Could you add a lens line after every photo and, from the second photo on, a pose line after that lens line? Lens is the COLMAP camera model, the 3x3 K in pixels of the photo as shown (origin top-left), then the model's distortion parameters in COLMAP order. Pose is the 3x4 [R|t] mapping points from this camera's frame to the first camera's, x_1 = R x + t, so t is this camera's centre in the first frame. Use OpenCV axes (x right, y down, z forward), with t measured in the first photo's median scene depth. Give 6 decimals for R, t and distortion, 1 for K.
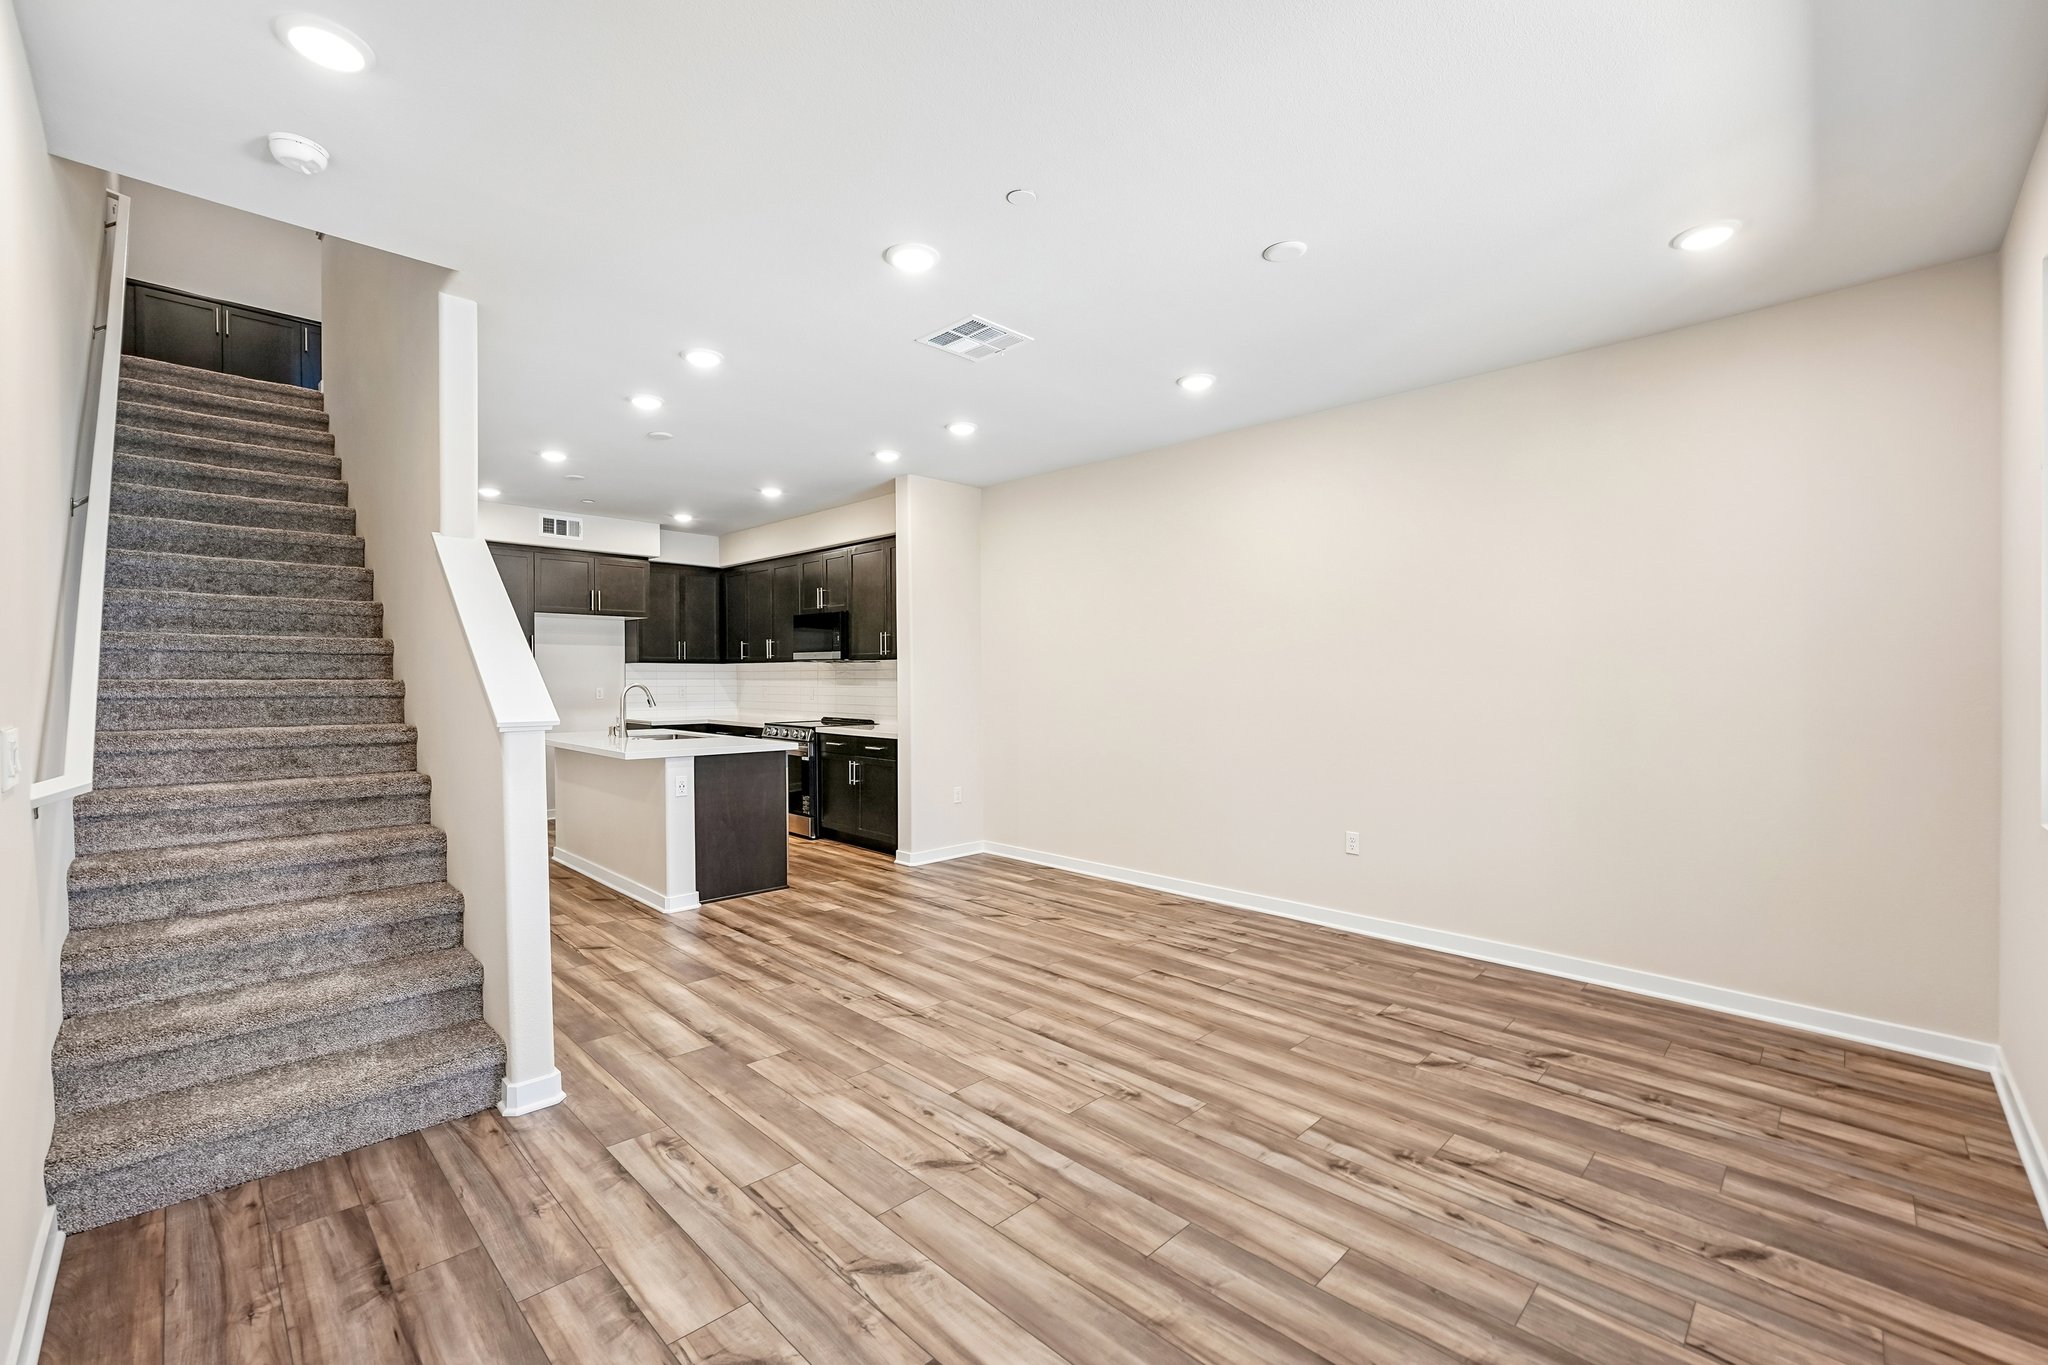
lens RADIAL K [[851.2, 0, 1004.6], [0, 851.2, 682.7], [0, 0, 1]] dist [-0.020093, -0.000322]
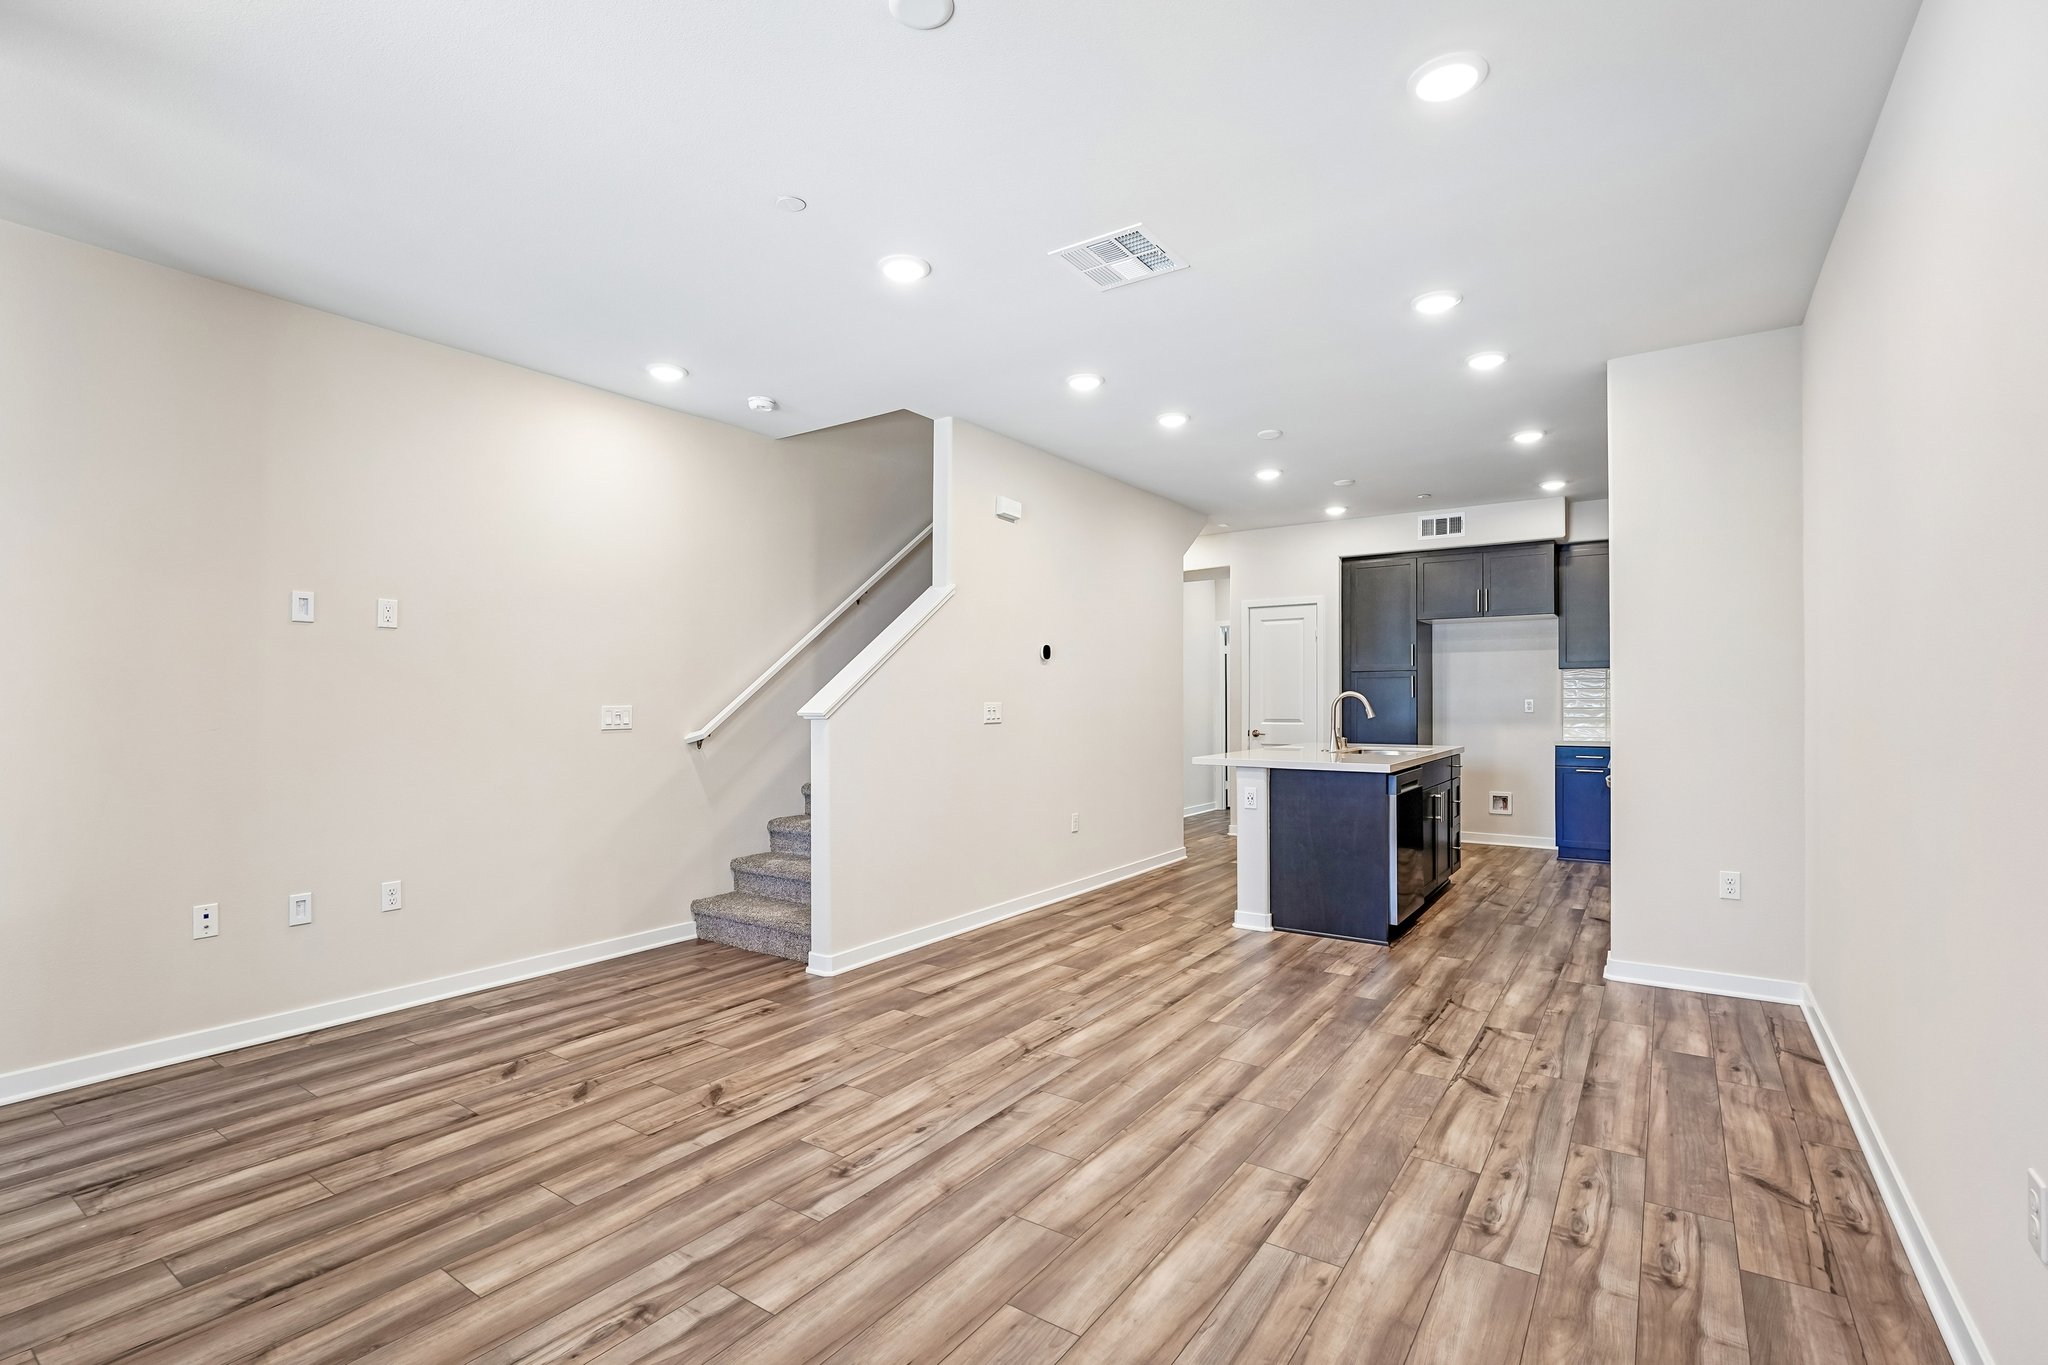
lens RADIAL K [[951.6, 0, 1050.4], [0, 951.6, 685.5], [0, 0, 1]] dist [-0.016671, 0.000302]
pose [[0.197431, -0.015901, -0.980188, 0.815065], [-0.001895, 0.999860, -0.016602, 0.017978], [0.980315, 0.005135, 0.197374, 0.745921]]
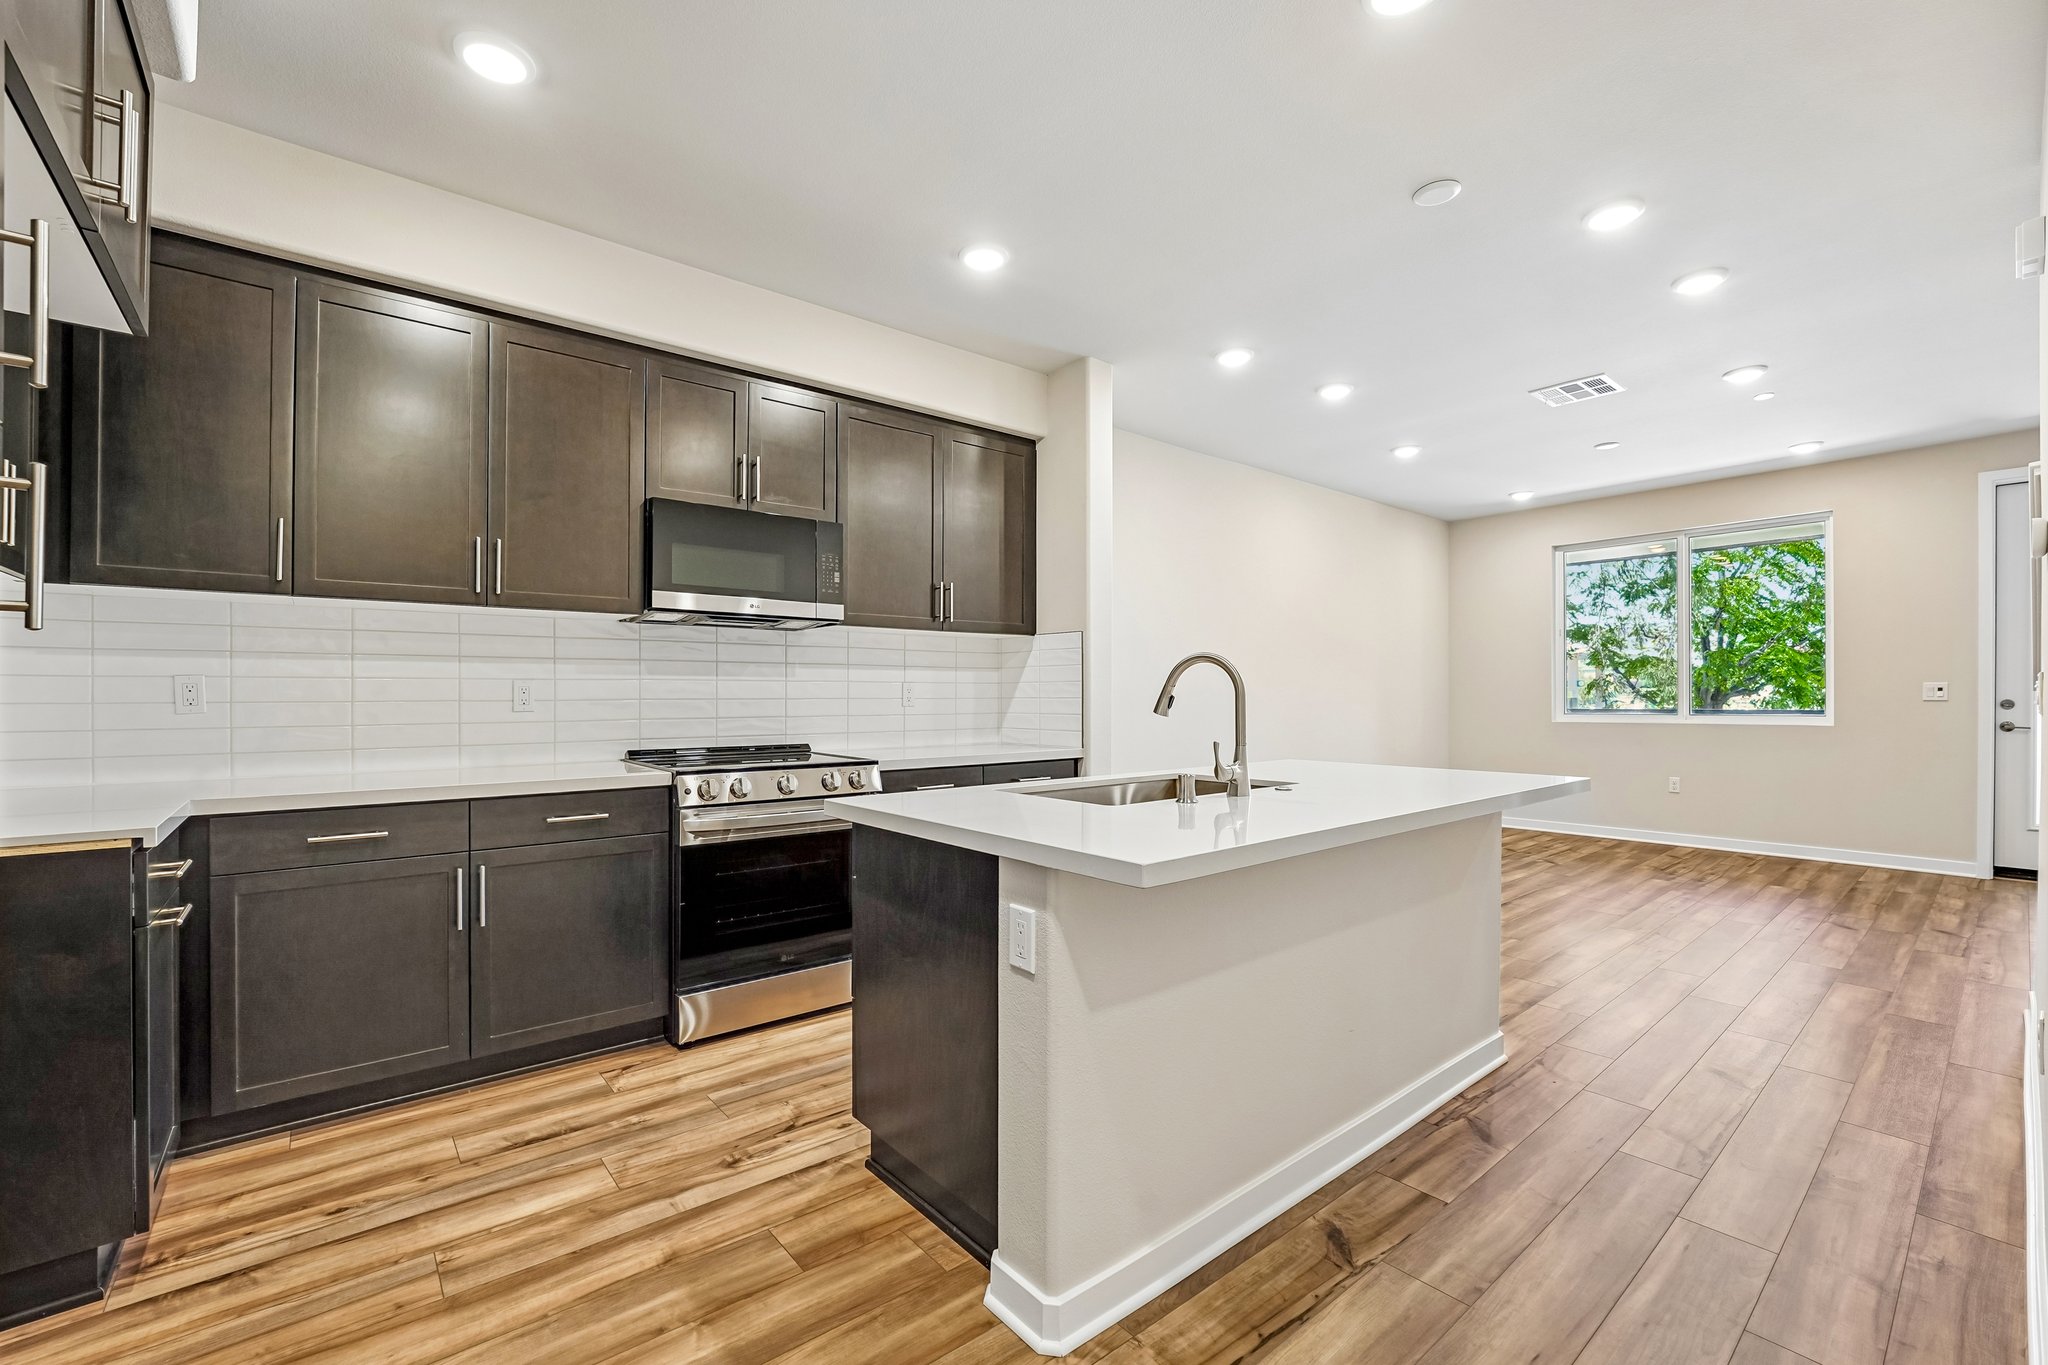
lens RADIAL K [[851.2, 0, 1004.6], [0, 851.2, 682.7], [0, 0, 1]] dist [-0.020093, -0.000322]
pose [[0.109904, -0.005043, 0.993929, -1.314856], [0.002953, 0.999984, 0.004747, 0.009890], [-0.993938, 0.002414, 0.109917, 1.654935]]
